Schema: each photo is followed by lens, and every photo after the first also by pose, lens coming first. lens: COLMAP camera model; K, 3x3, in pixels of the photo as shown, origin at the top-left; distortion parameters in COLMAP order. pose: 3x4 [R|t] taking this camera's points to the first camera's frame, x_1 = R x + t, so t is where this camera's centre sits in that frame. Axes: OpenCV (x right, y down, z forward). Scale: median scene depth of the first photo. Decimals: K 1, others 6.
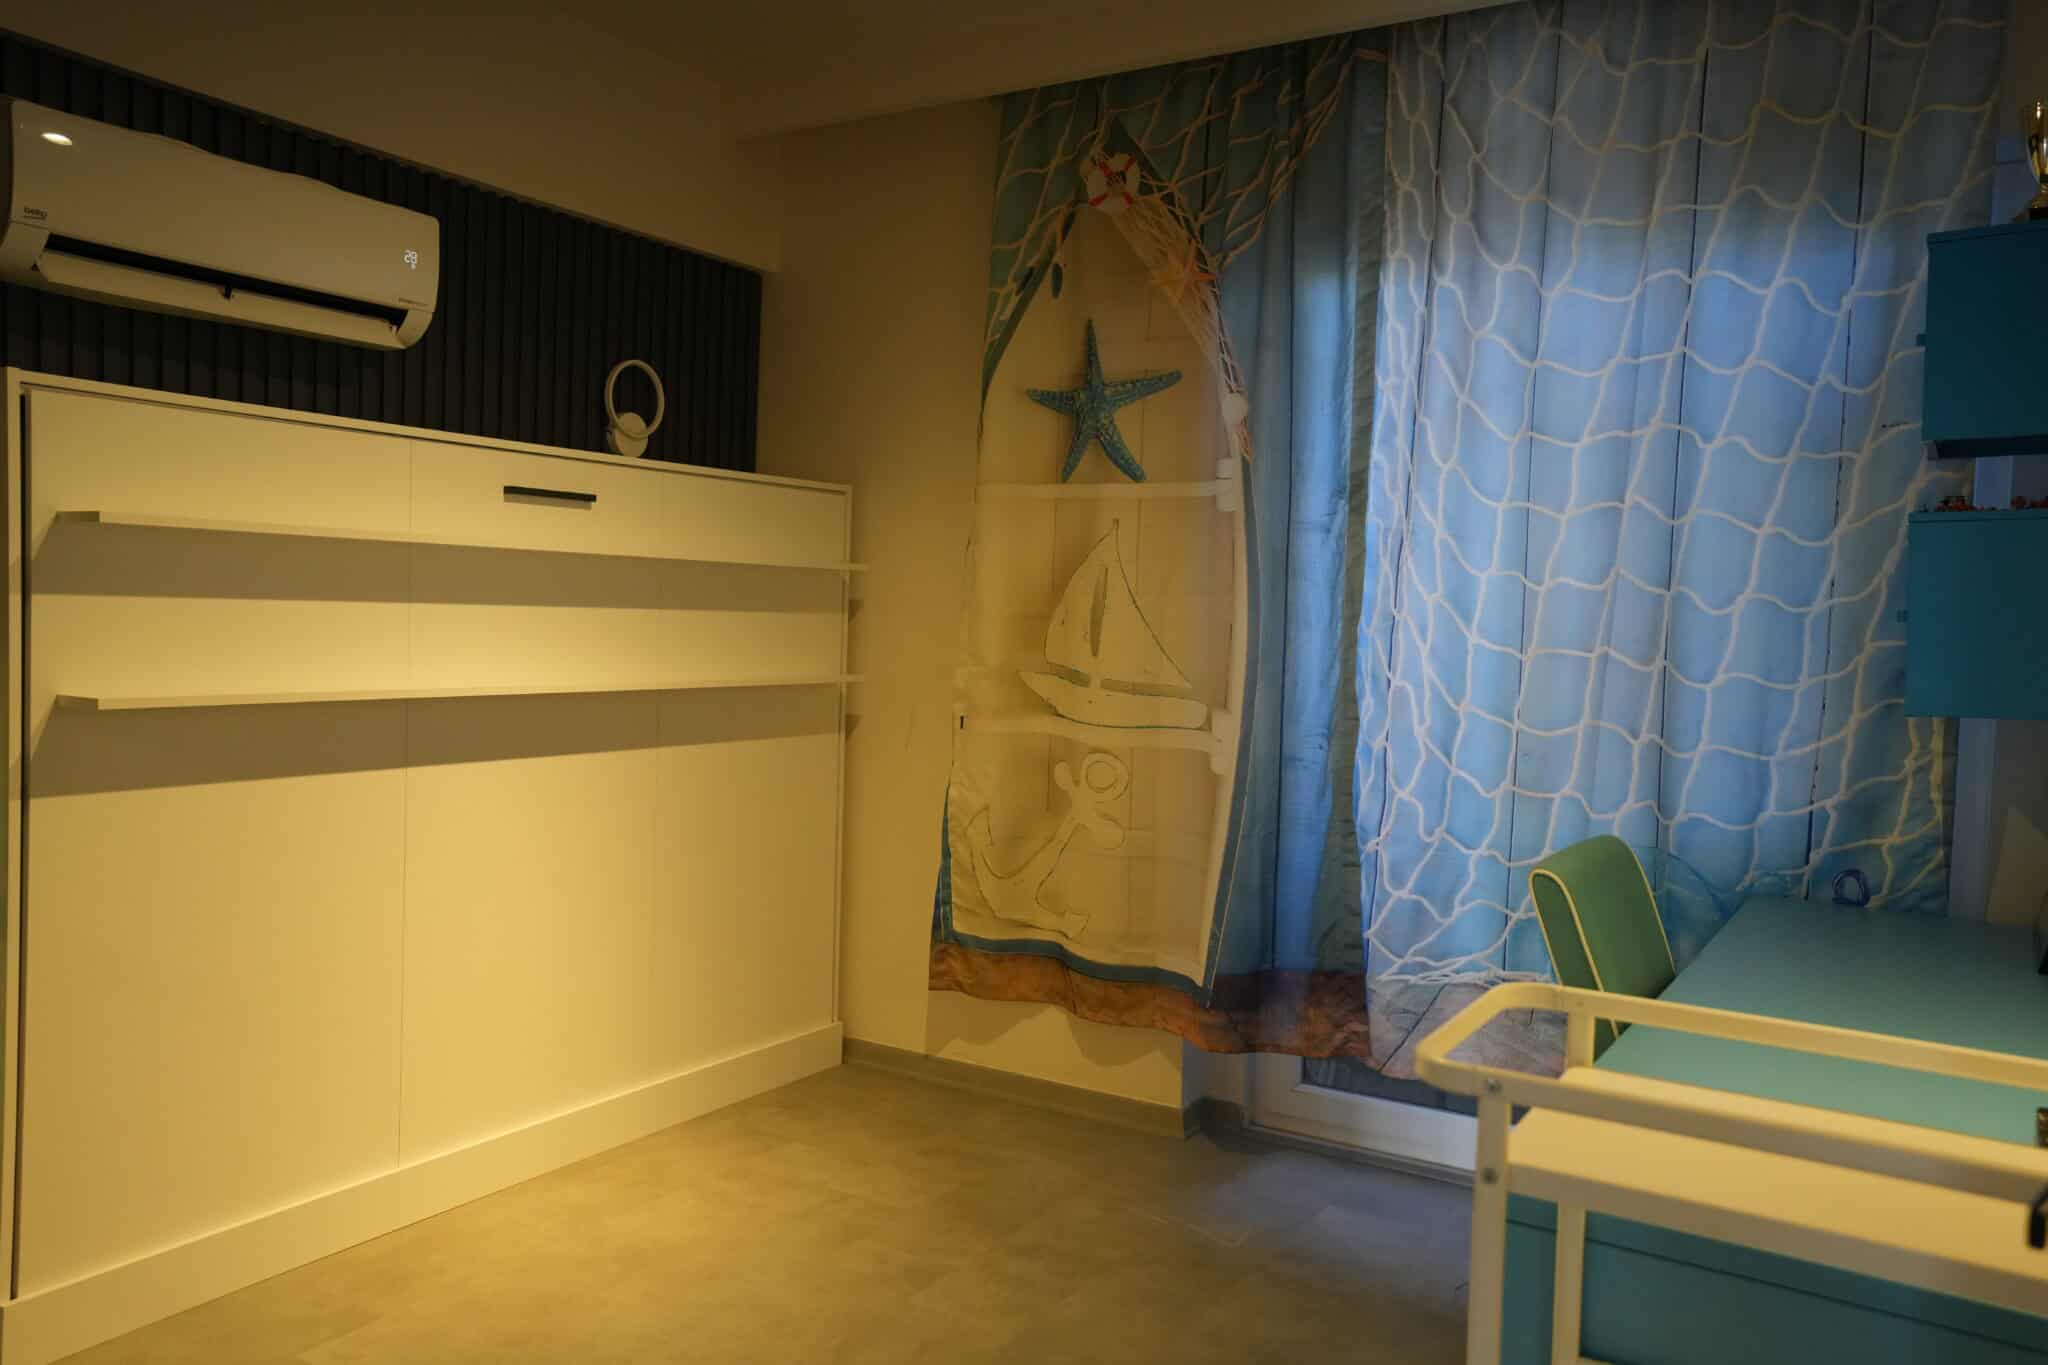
lens RADIAL K [[1573.2, 0, 1023.2], [0, 1573.2, 676.5], [0, 0, 1]] dist [-0.004844, 0.083740]
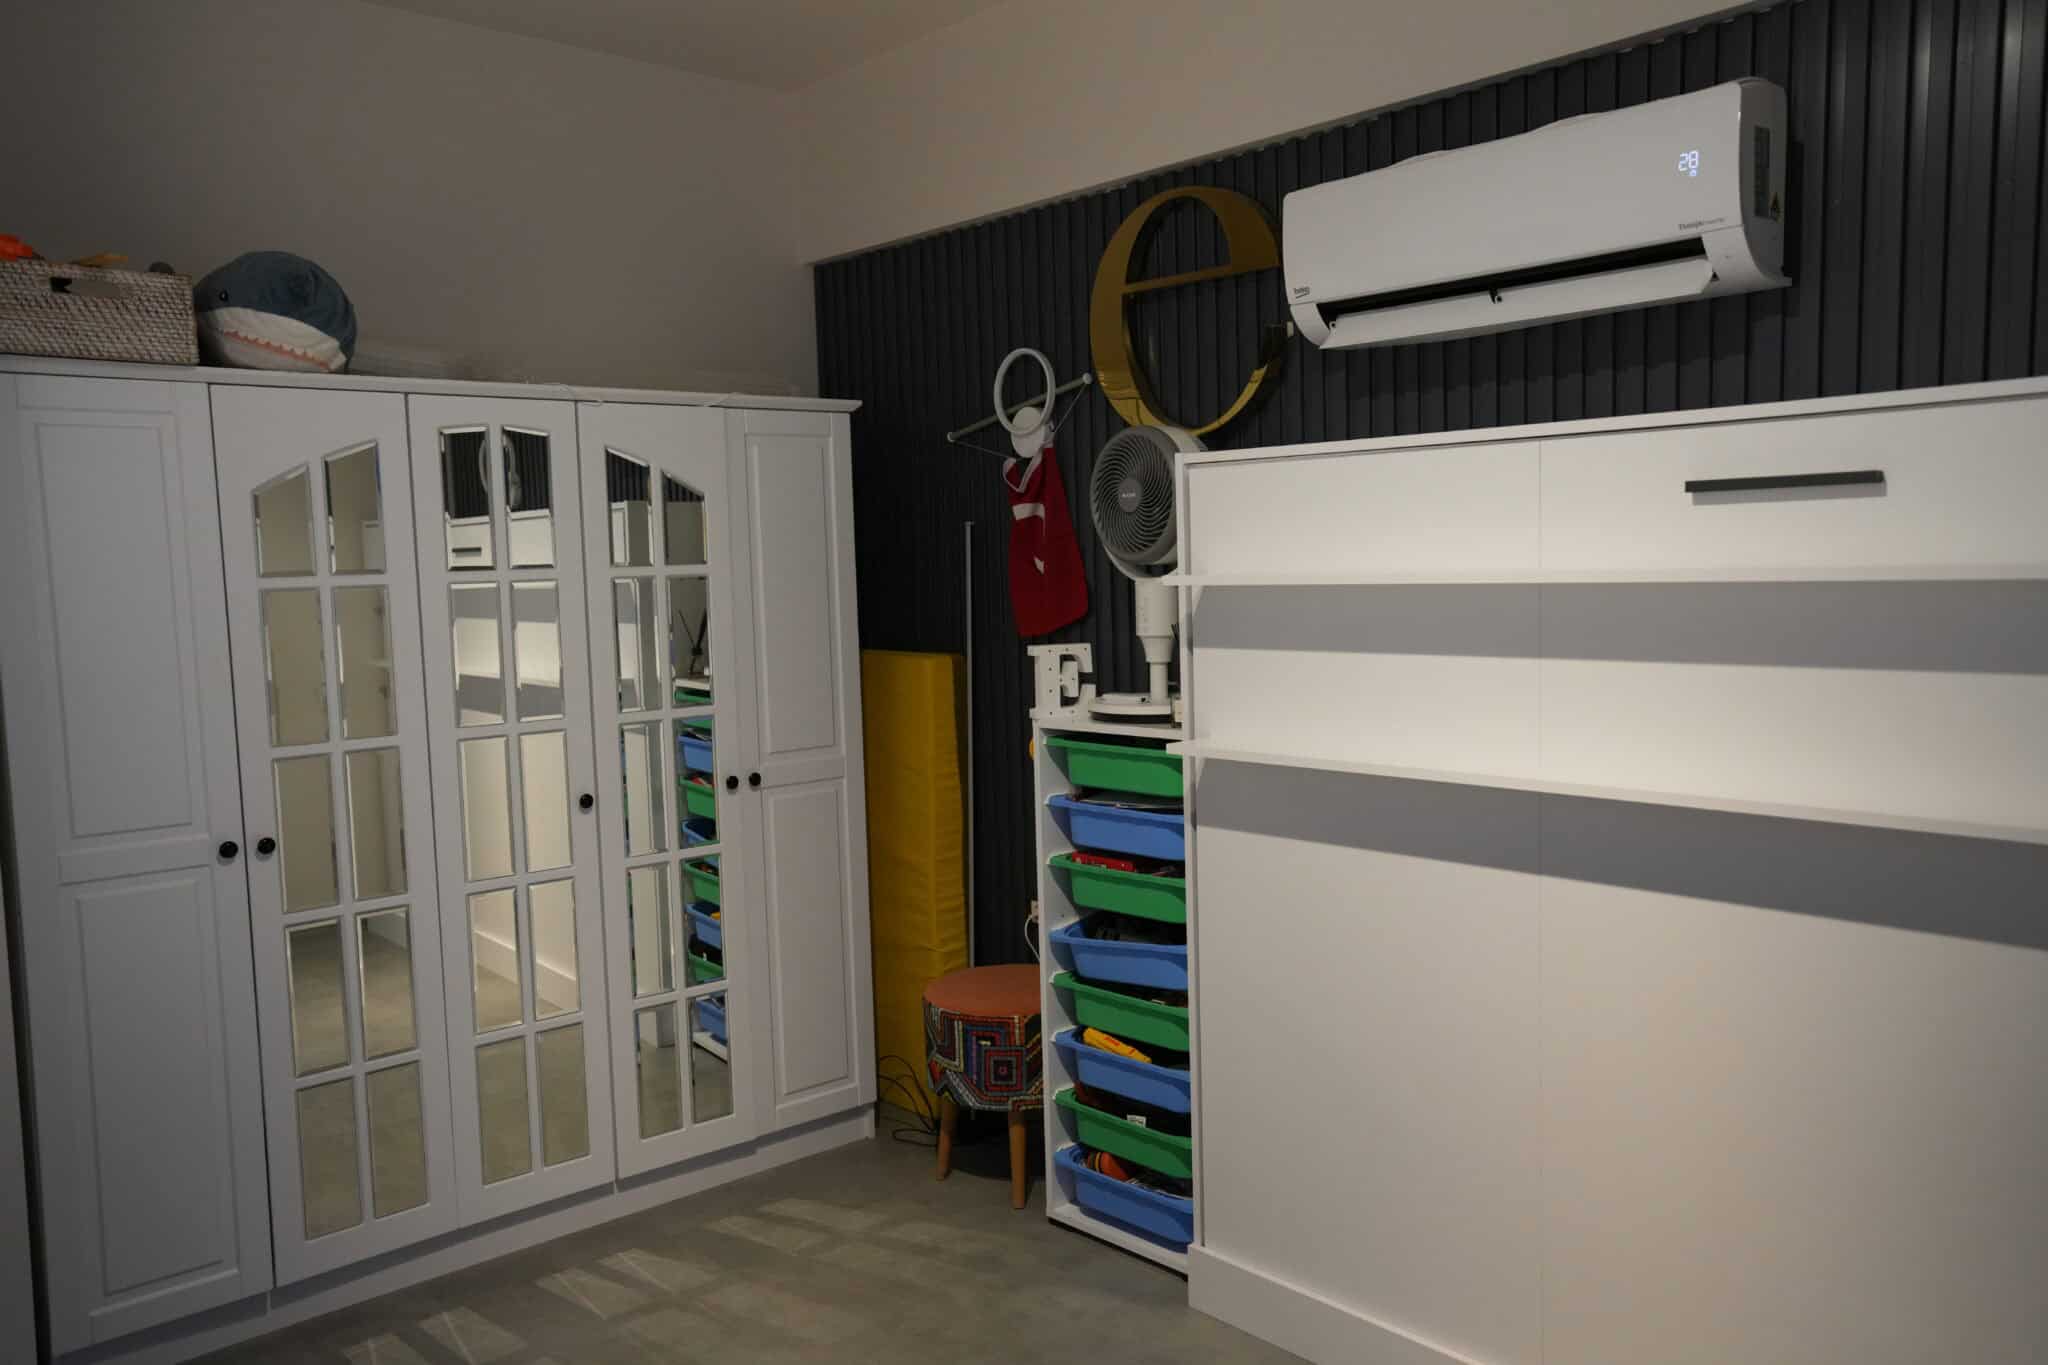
lens RADIAL K [[1573.2, 0, 1023.2], [0, 1573.2, 676.5], [0, 0, 1]] dist [-0.004844, 0.083740]
pose [[-0.300230, 0.053839, -0.952346, 0.404686], [-0.020311, 0.997819, 0.062813, -0.081303], [0.953651, 0.038201, -0.298481, 1.000383]]
